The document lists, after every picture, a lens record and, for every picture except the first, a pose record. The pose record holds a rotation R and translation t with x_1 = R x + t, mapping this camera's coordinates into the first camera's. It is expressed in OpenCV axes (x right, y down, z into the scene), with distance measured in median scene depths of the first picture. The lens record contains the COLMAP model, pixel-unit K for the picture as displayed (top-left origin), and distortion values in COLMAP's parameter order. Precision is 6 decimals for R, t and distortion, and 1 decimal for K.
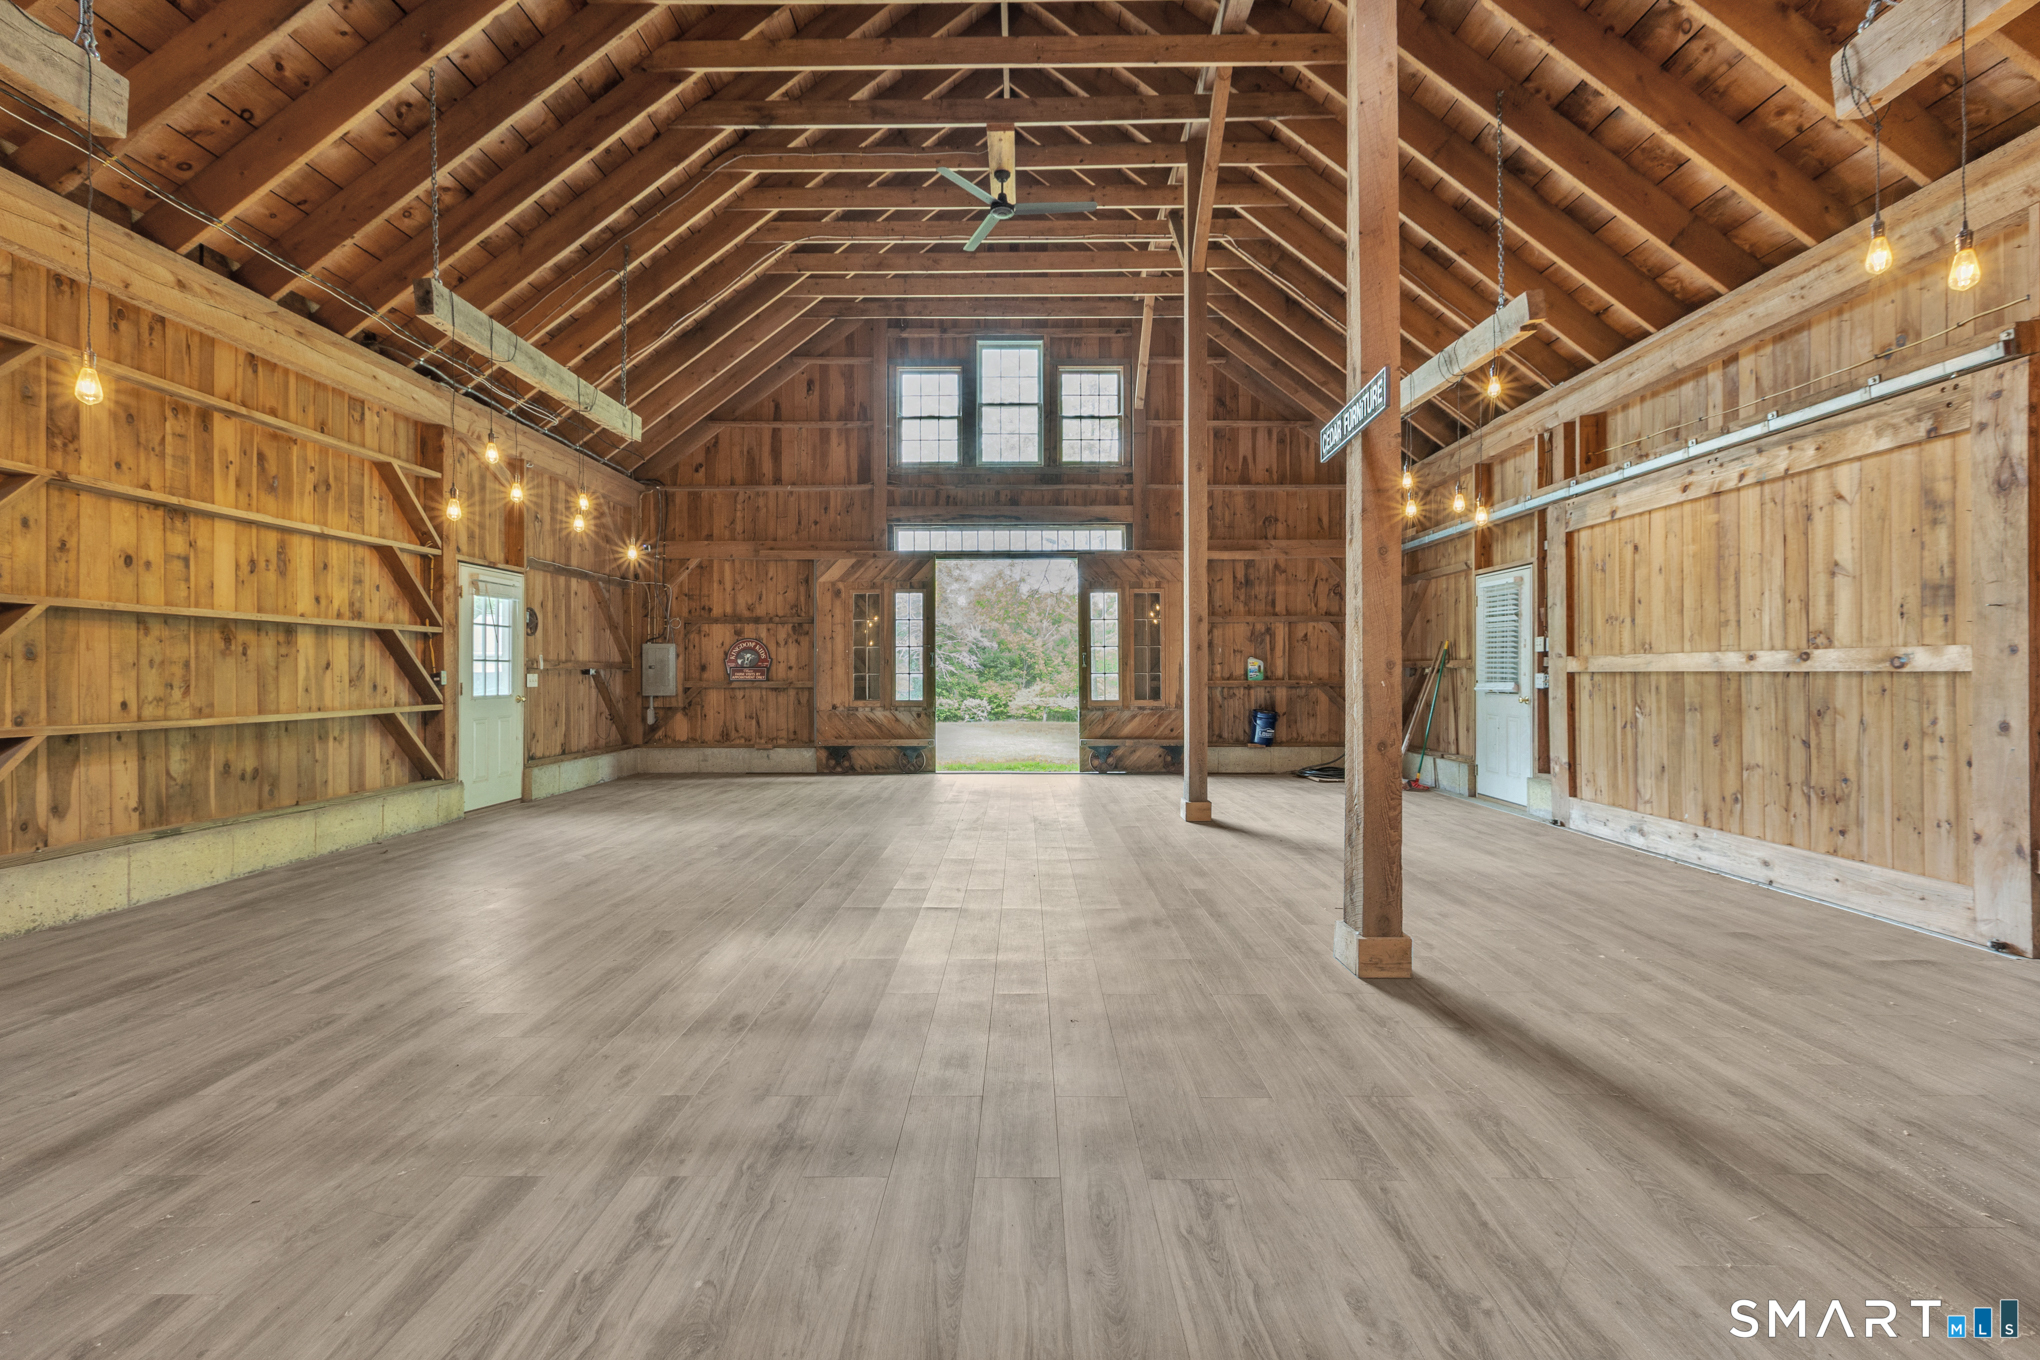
lens RADIAL K [[919.9, 0, 1025.1], [0, 919.9, 674.6], [0, 0, 1]] dist [0.002338, -0.001885]
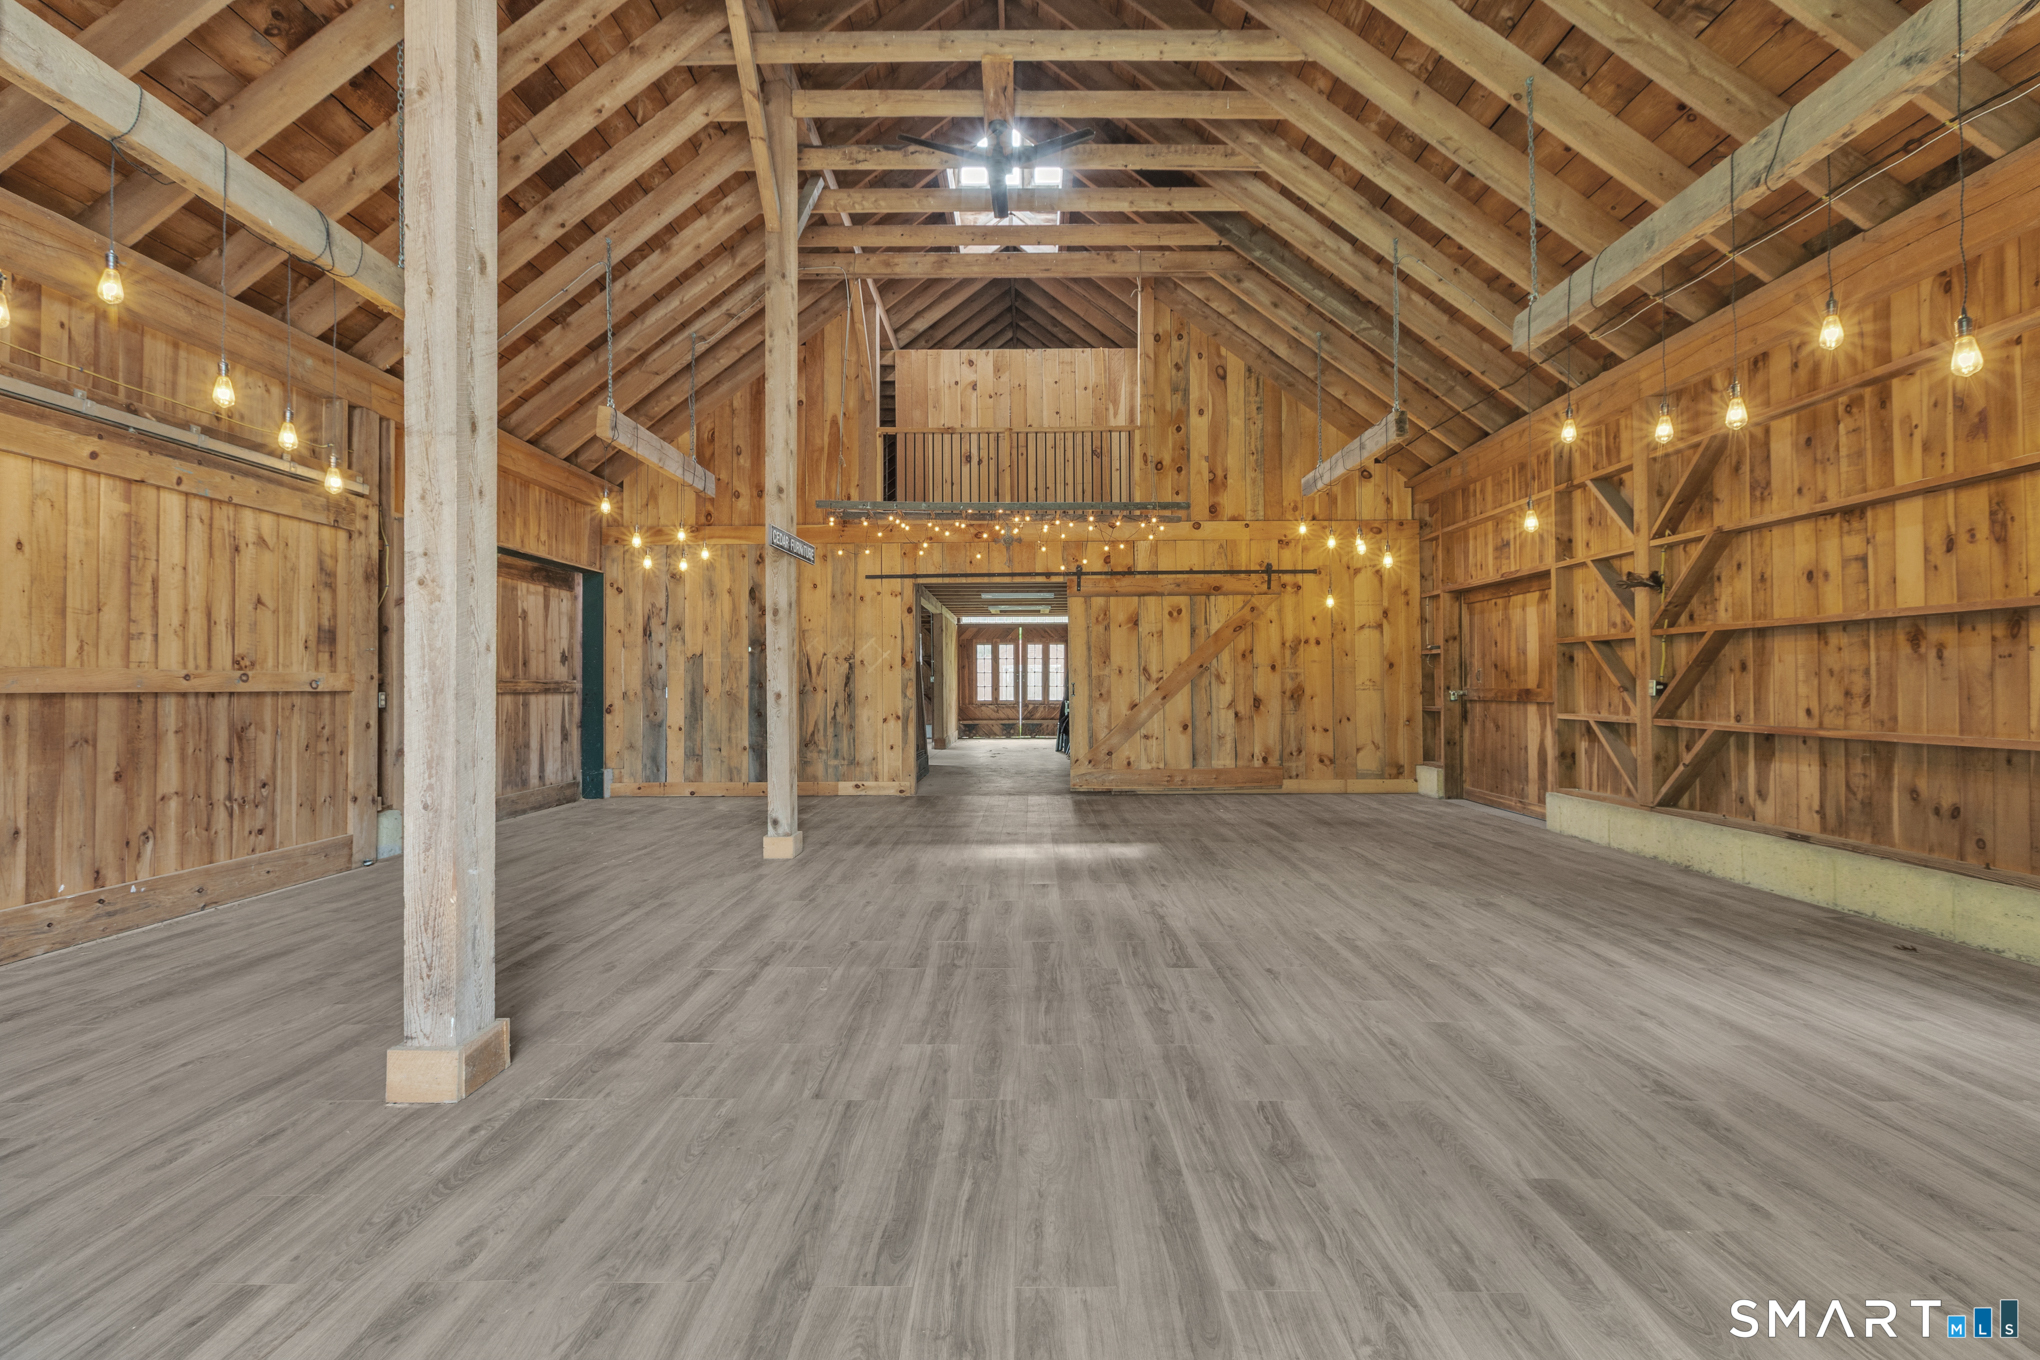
lens RADIAL K [[919.9, 0, 1016.4], [0, 919.9, 675.4], [0, 0, 1]] dist [0.002338, -0.001885]
pose [[-0.999948, 0.007479, 0.006881, -0.062926], [0.007412, 0.999925, -0.009764, -0.005114], [-0.006954, -0.009712, -0.999929, 2.004399]]
